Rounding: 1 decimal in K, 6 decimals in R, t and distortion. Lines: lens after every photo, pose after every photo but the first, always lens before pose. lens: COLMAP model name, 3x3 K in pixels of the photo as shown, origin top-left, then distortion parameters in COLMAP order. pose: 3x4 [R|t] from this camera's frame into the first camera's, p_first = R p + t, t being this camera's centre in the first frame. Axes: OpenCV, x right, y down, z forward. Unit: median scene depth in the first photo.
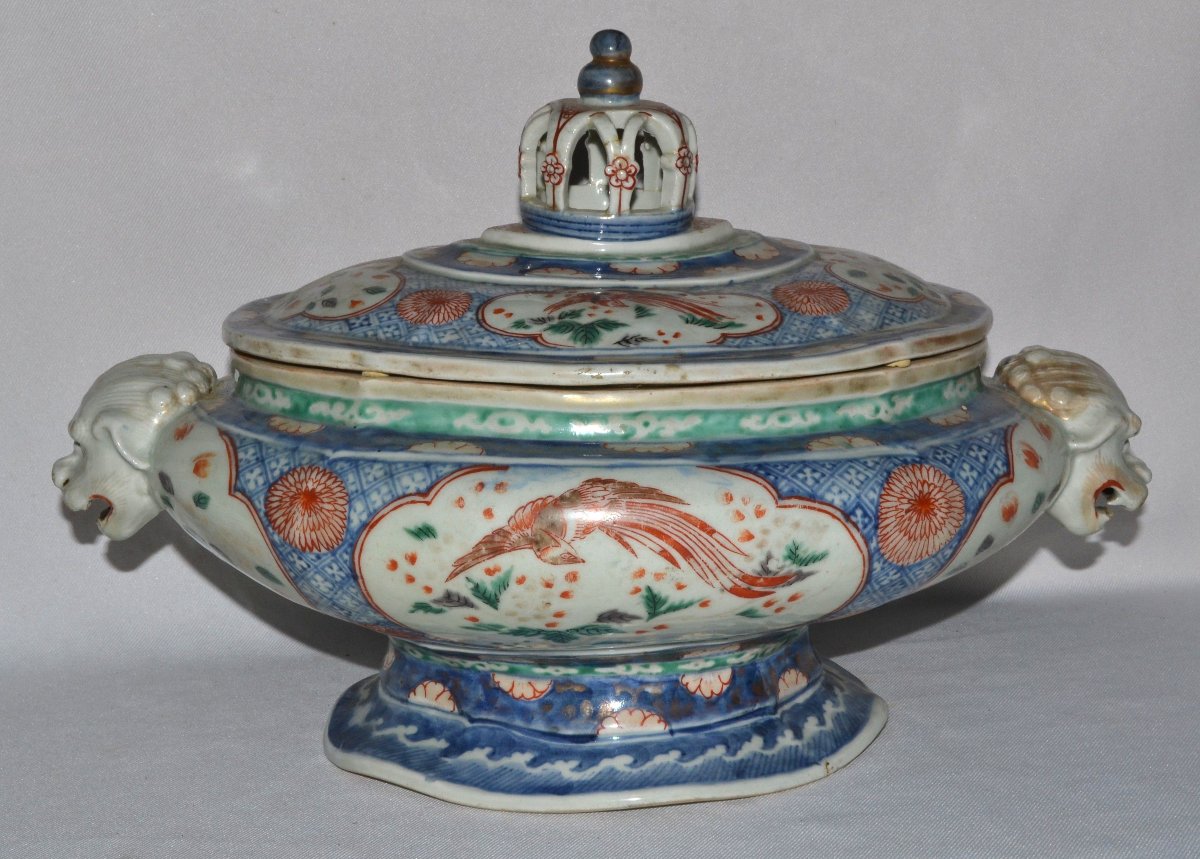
lens RADIAL K [[2372.2, 0, 600.0], [0, 2372.2, 429.5], [0, 0, 1]] dist [-0.044556, -0.200346]
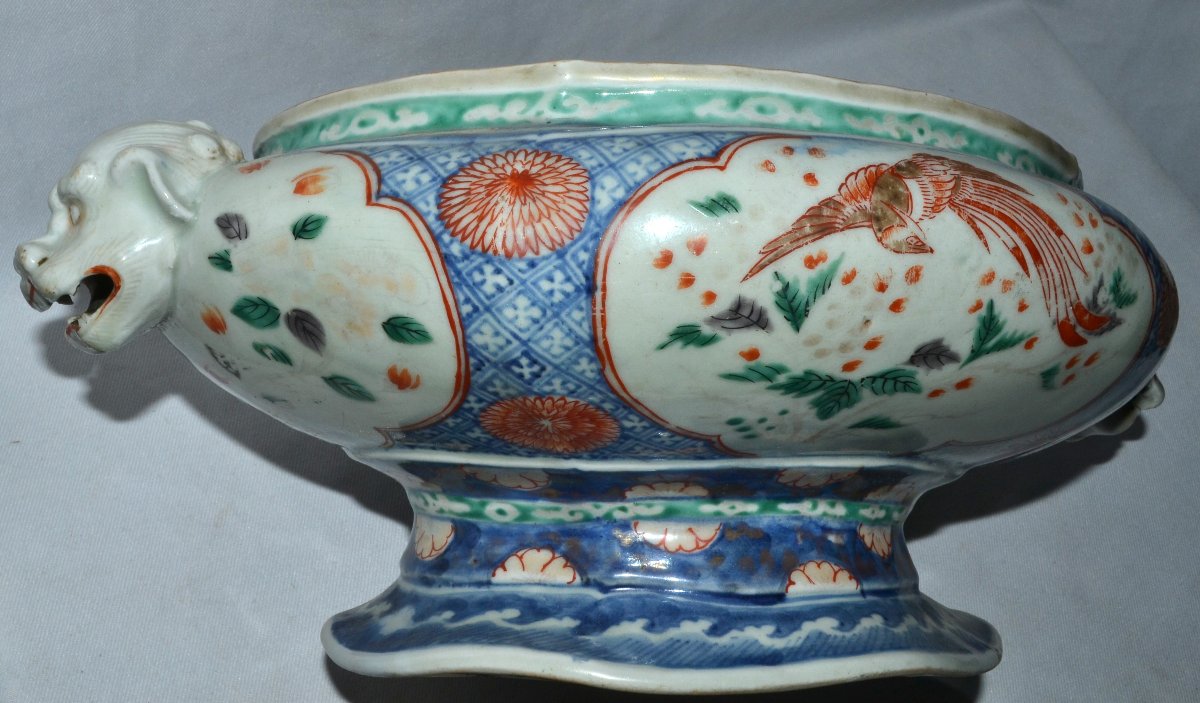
lens RADIAL K [[1478.5, 0, 488.3], [0, 1478.5, 211.5], [0, 0, 1]] dist [-0.072998, -0.012978]
pose [[0.937823, 0.102131, 0.331747, -0.274662], [0.033298, 0.924857, -0.378855, 0.202147], [-0.345512, 0.366346, 0.863952, 0.618517]]
